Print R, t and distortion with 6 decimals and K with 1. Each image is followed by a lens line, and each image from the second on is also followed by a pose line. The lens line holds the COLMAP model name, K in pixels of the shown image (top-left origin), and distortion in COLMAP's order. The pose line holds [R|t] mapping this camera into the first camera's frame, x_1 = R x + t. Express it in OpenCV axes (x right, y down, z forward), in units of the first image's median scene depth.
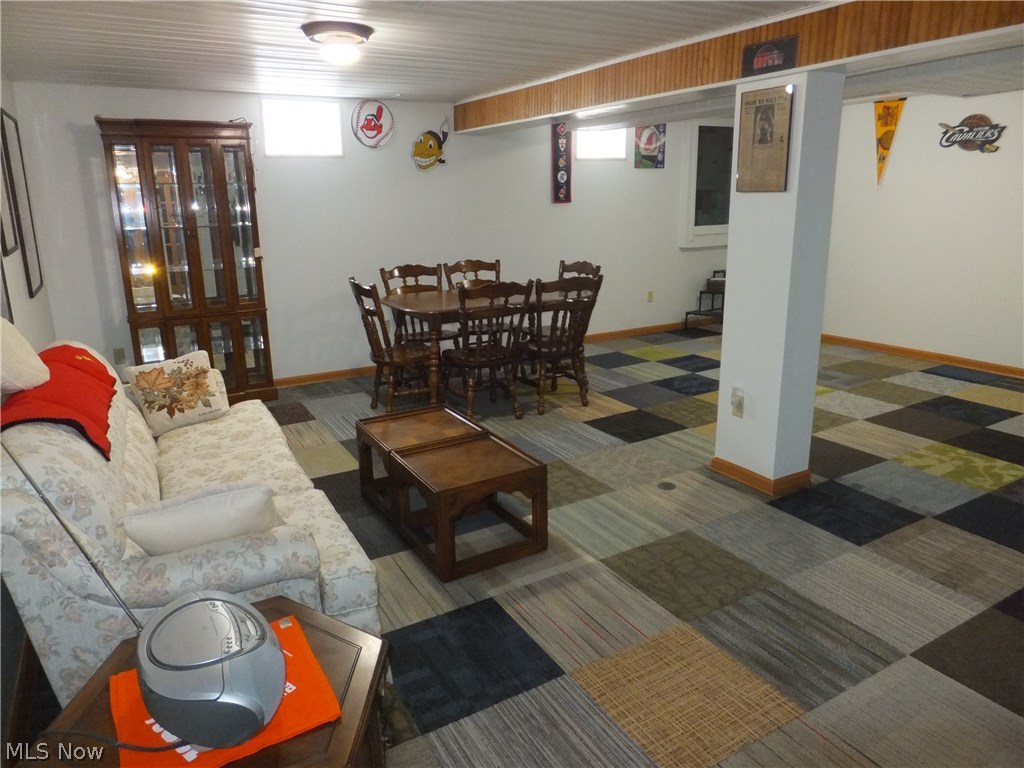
lens RADIAL K [[687.8, 0, 506.9], [0, 687.8, 379.0], [0, 0, 1]] dist [-0.006855, 0.005971]
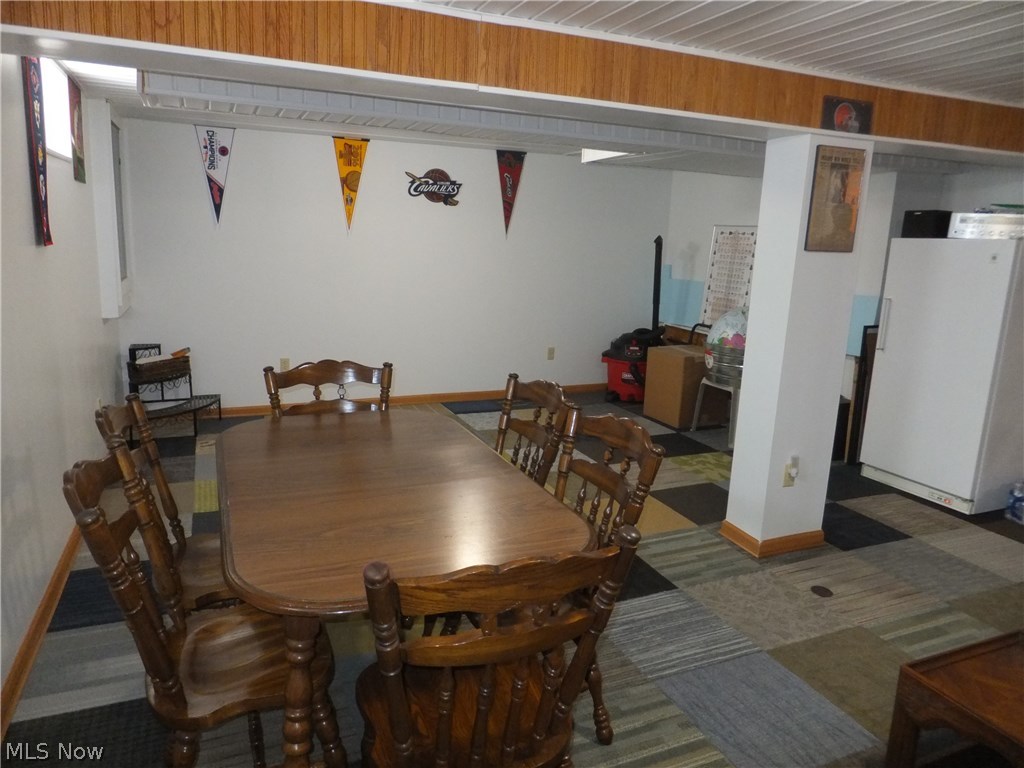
lens RADIAL K [[687.8, 0, 511.6], [0, 687.8, 372.9], [0, 0, 1]] dist [-0.006855, 0.005971]
pose [[0.111572, -0.171460, 0.978853, -0.504248], [0.225017, 0.963779, 0.143171, -0.264664], [-0.967946, 0.204285, 0.146112, 1.014747]]
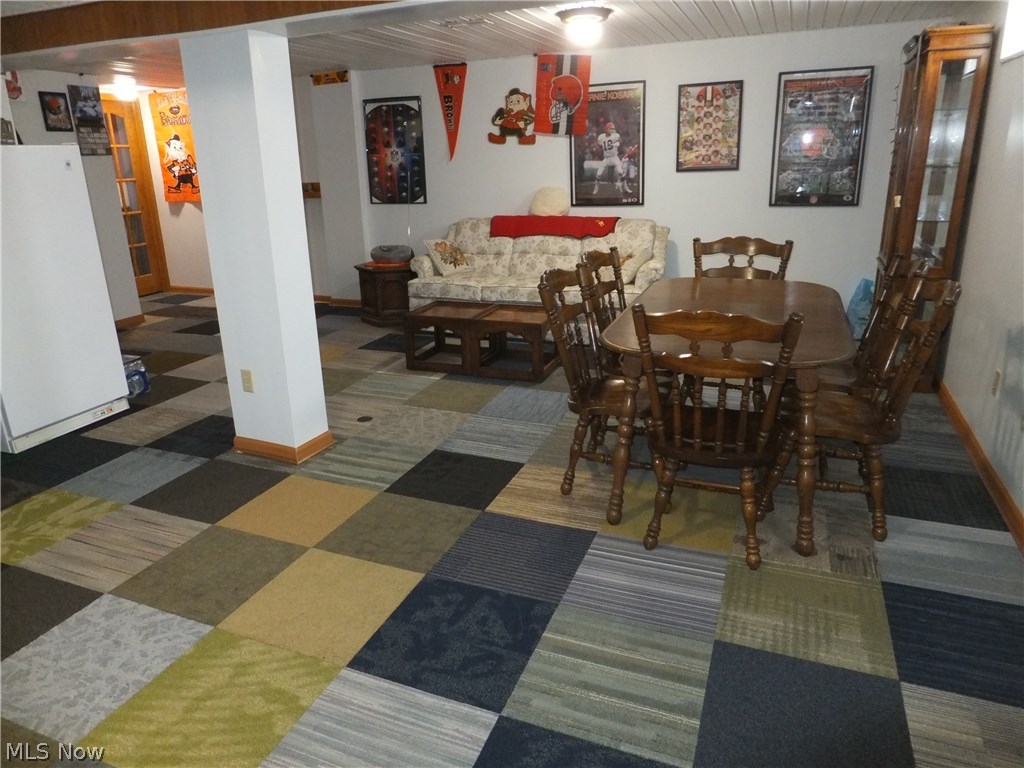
lens RADIAL K [[687.8, 0, 501.4], [0, 687.8, 380.5], [0, 0, 1]] dist [-0.006855, 0.005971]
pose [[-0.796286, 0.234839, -0.557476, 0.565261], [-0.111459, 0.848832, 0.516780, -0.425471], [0.594563, 0.473640, -0.649738, 1.556533]]
